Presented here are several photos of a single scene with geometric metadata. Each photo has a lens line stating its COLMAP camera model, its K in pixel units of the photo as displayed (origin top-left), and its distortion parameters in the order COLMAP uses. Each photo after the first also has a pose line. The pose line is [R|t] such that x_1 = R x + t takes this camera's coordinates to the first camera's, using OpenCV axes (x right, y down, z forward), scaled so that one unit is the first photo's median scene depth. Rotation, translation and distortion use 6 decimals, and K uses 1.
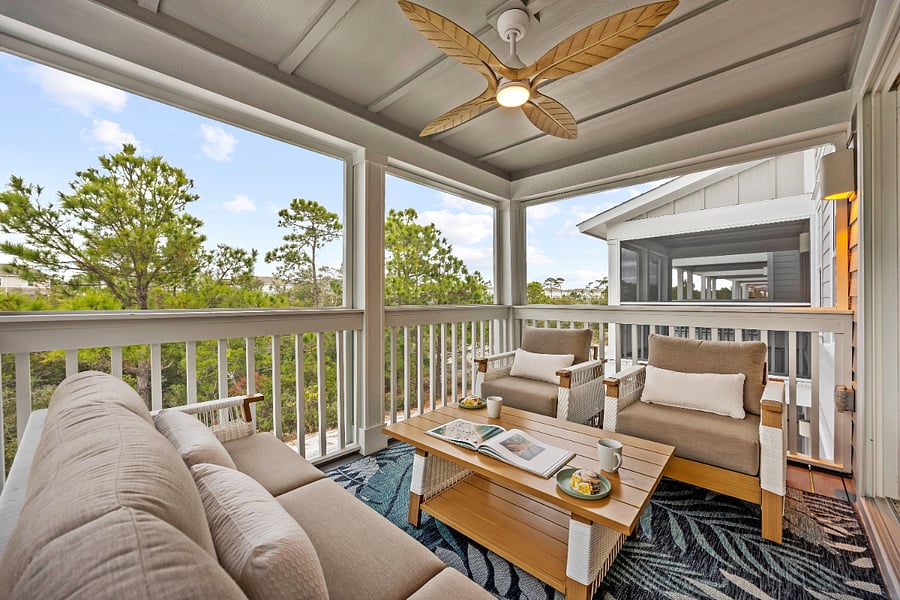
lens RADIAL K [[354.3, 0, 450.0], [0, 354.3, 300.0], [0, 0, 1]] dist [0.000025, -0.000106]
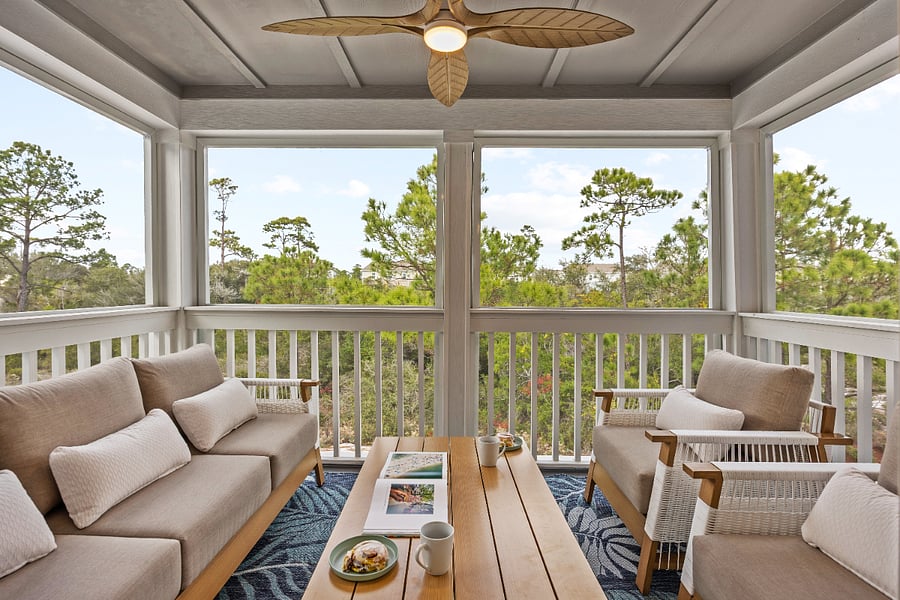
lens RADIAL K [[445.8, 0, 450.0], [0, 445.8, 300.0], [0, 0, 1]] dist [0.016176, 0.000140]
pose [[0.675792, 0.021673, -0.736773, 0.103730], [-0.006937, 0.999710, 0.023044, -0.004940], [0.737059, -0.010462, 0.675747, 0.042501]]
